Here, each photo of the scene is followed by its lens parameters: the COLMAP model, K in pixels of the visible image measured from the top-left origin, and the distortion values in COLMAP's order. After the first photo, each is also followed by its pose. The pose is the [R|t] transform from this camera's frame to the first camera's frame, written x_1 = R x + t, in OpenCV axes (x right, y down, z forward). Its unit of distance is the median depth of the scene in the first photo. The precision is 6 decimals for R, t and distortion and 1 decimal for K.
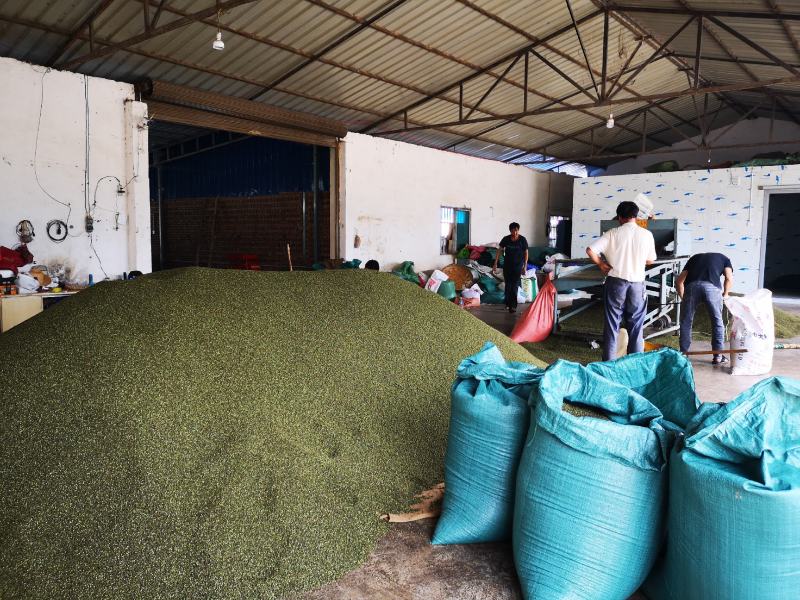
lens RADIAL K [[609.0, 0, 400.0], [0, 609.0, 300.0], [0, 0, 1]] dist [0.032539, -0.033465]
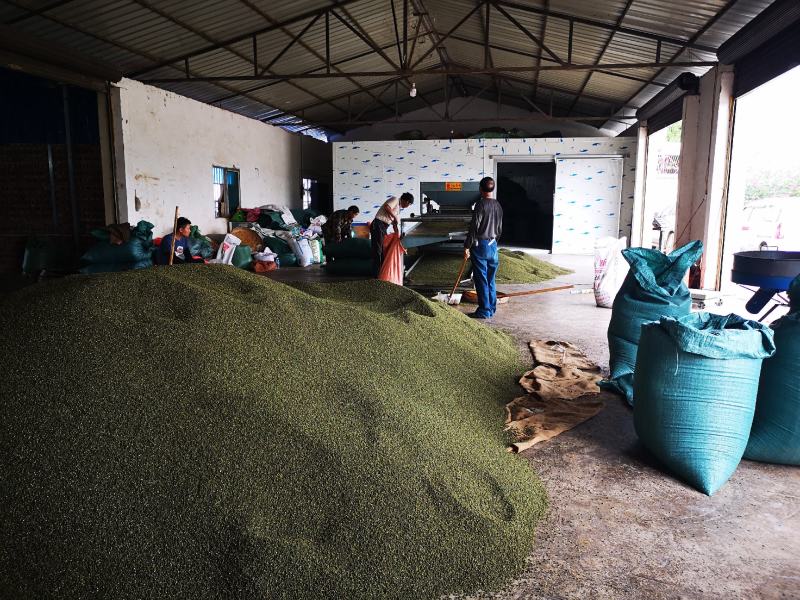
lens RADIAL K [[609.0, 0, 400.0], [0, 609.0, 300.0], [0, 0, 1]] dist [0.032539, -0.033465]
pose [[0.879774, -0.079680, 0.468667, -0.148158], [0.052503, 0.996108, 0.070794, 0.000239], [-0.472484, -0.037677, 0.880534, 0.031156]]
